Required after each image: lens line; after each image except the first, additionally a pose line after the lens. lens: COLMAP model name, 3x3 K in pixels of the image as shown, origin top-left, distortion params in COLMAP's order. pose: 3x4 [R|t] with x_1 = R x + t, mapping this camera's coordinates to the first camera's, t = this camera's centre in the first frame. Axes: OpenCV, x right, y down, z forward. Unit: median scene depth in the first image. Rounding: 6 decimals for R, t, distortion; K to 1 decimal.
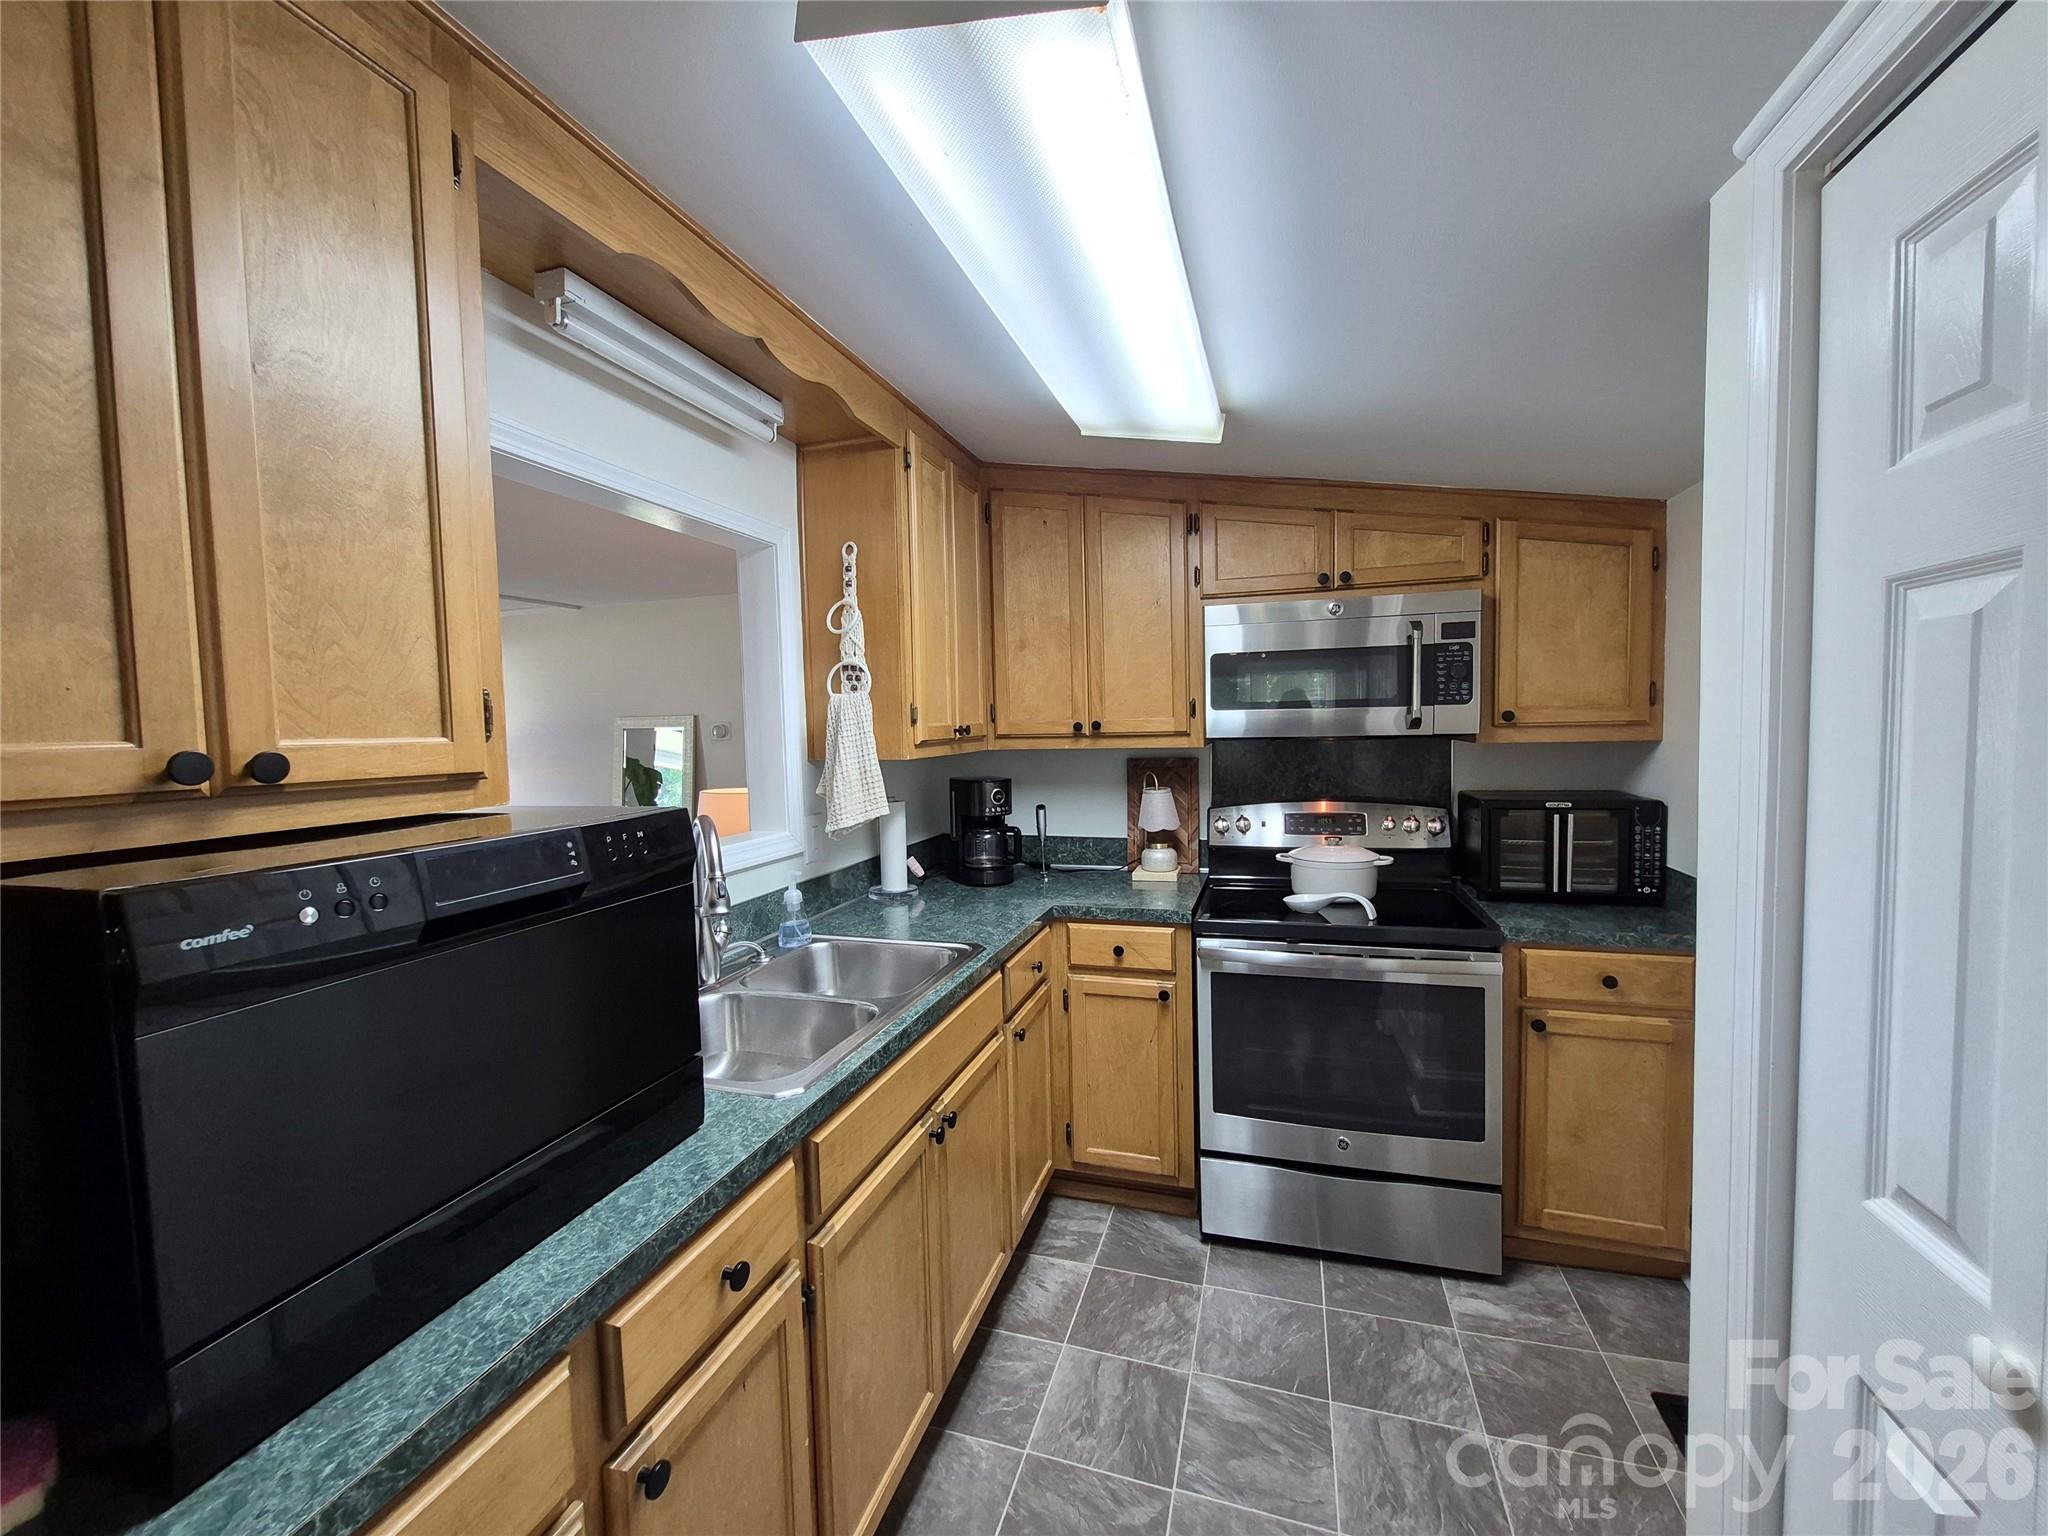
lens RADIAL K [[803.8, 0, 1023.0], [0, 803.8, 767.6], [0, 0, 1]] dist [0.000600, 0.000308]
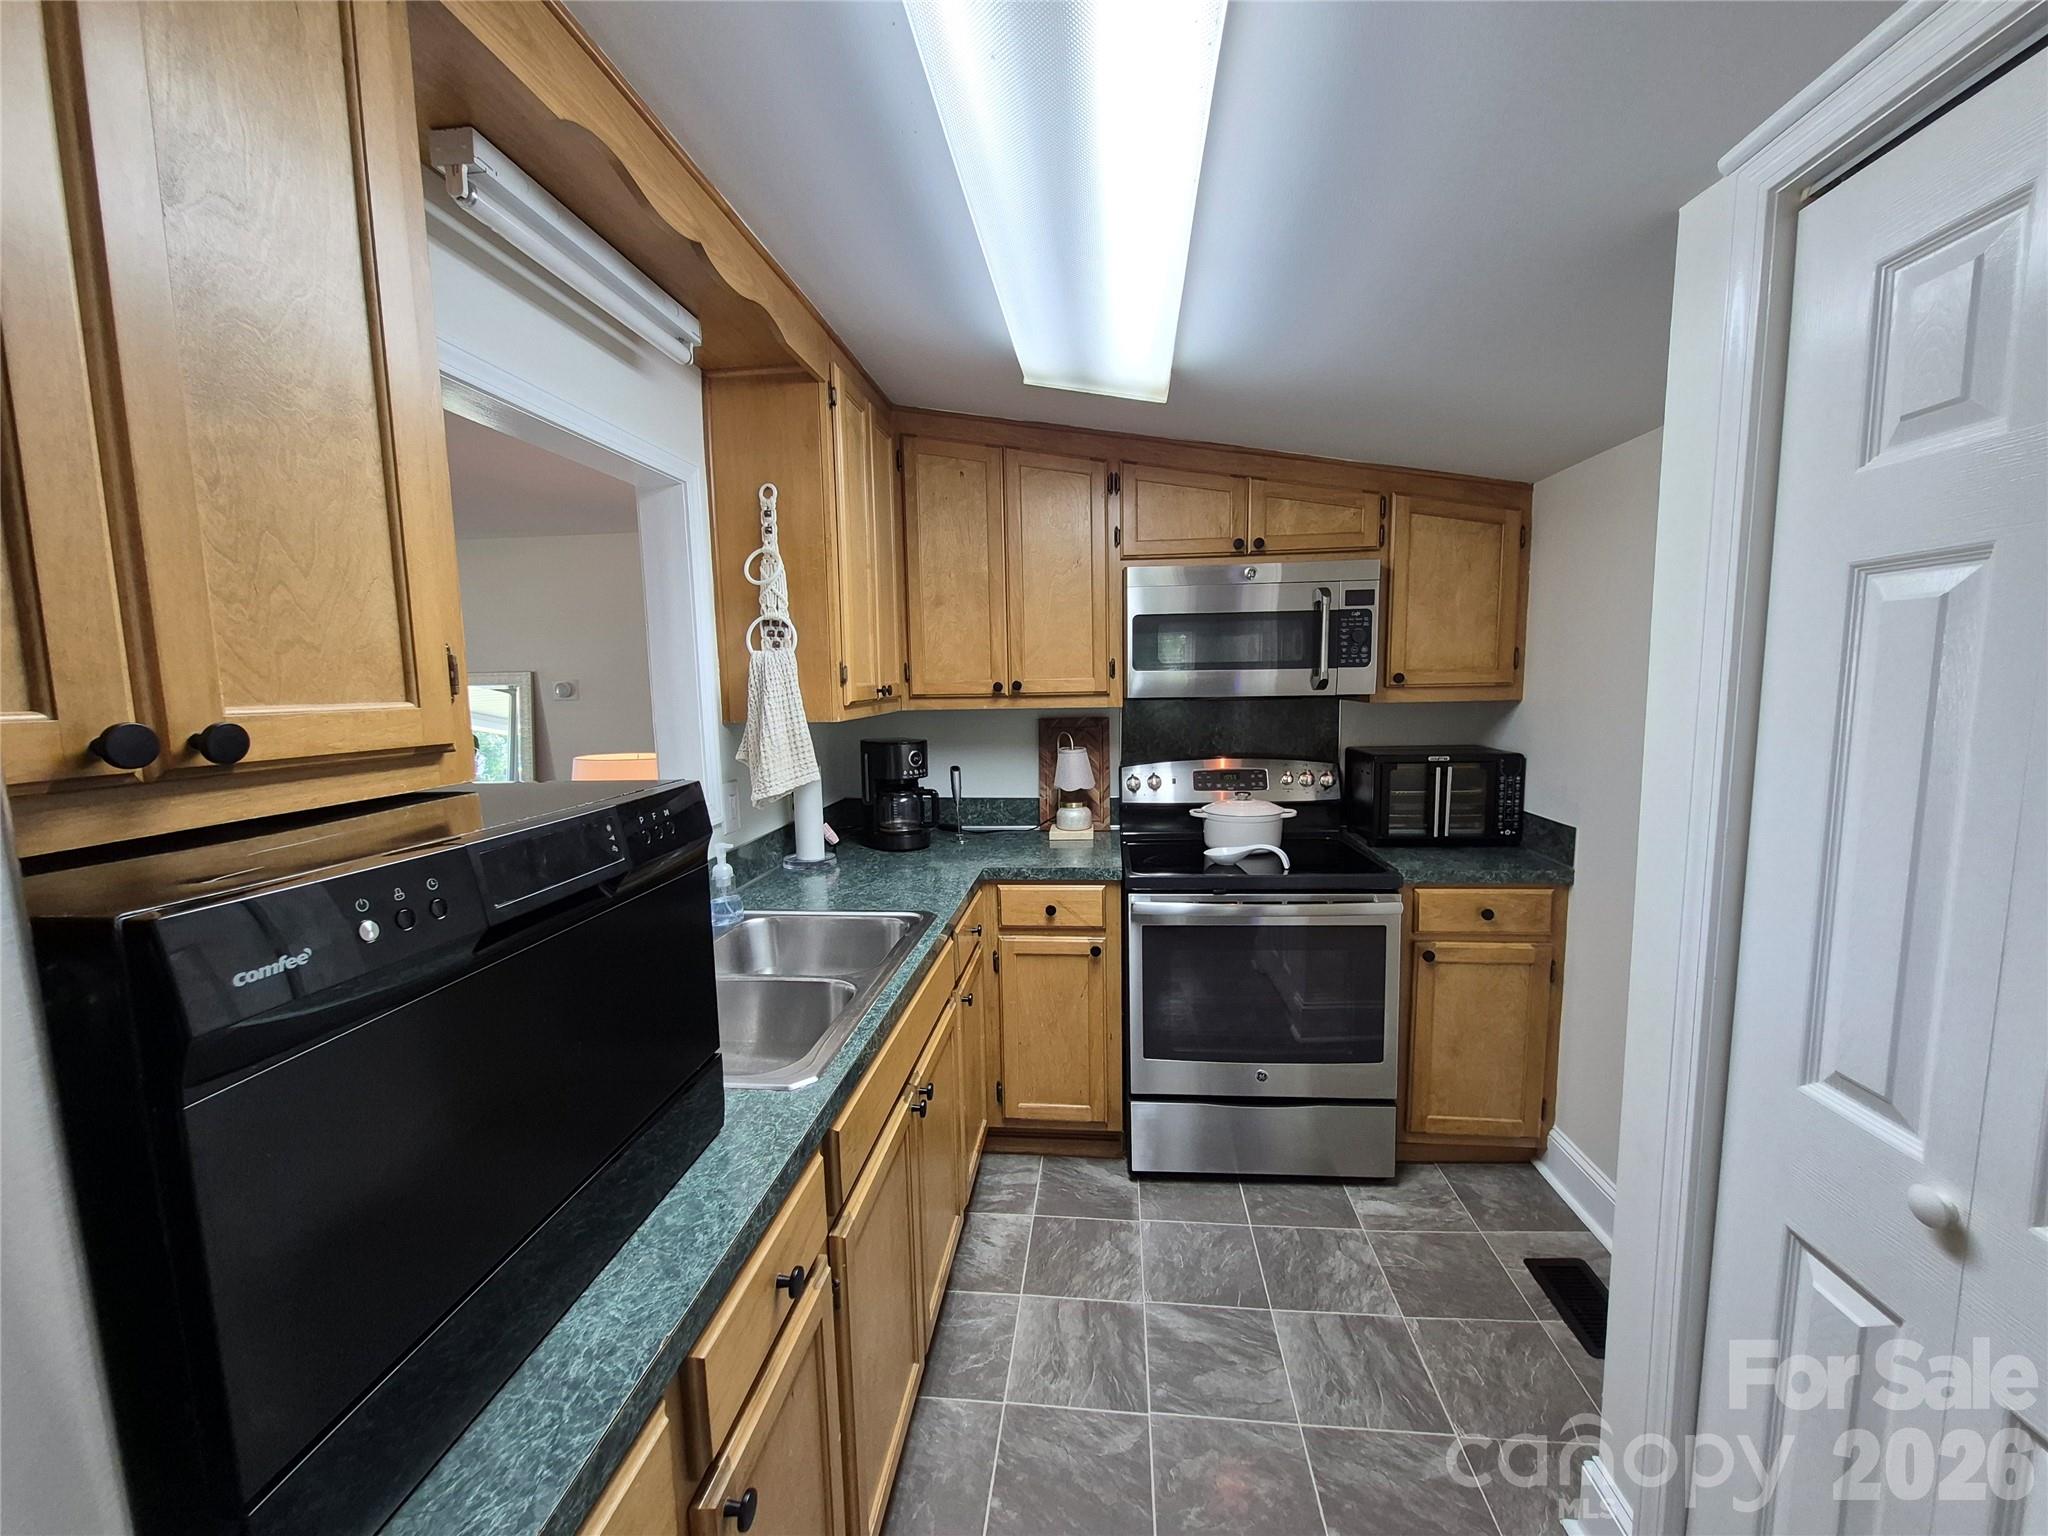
lens RADIAL K [[804.2, 0, 1024.0], [0, 804.2, 768.0], [0, 0, 1]] dist [0.000482, -0.000225]
pose [[0.979667, -0.018422, 0.199782, -0.117171], [0.007978, 0.998565, 0.052957, -0.003847], [-0.200471, -0.050287, 0.978408, 0.029148]]
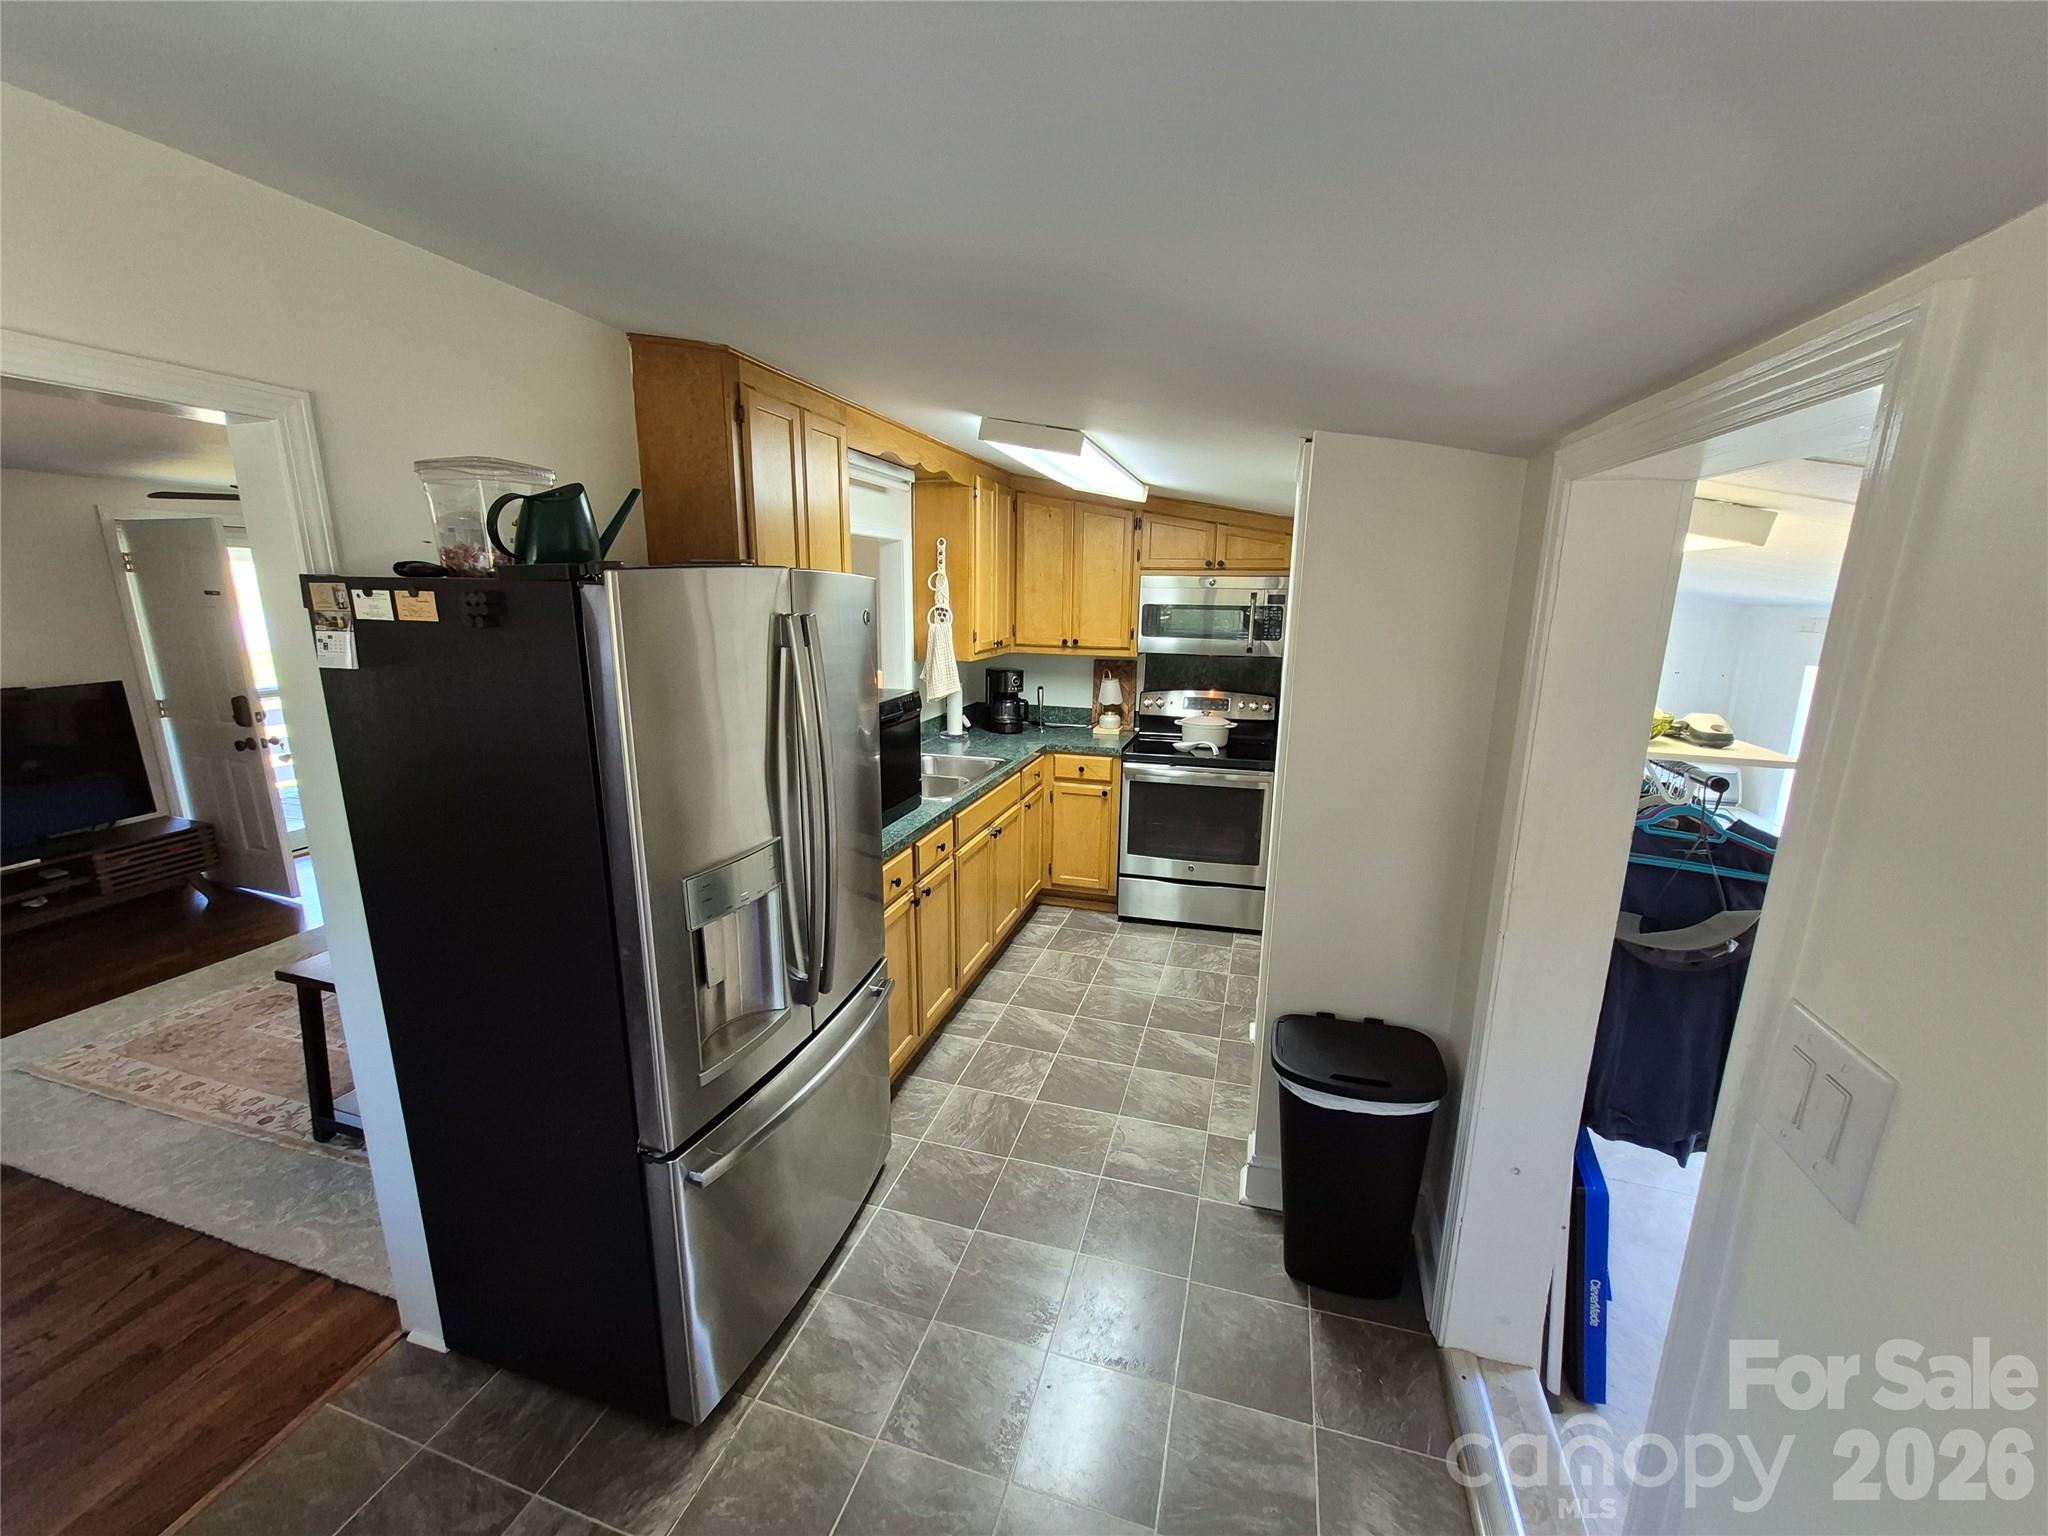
lens RADIAL K [[804.2, 0, 1024.0], [0, 804.2, 768.0], [0, 0, 1]] dist [0.000482, -0.000225]
pose [[0.999295, 0.031542, 0.020374, -0.051483], [-0.034415, 0.986365, 0.160932, -0.068398], [-0.015020, -0.161520, 0.986755, -0.841582]]
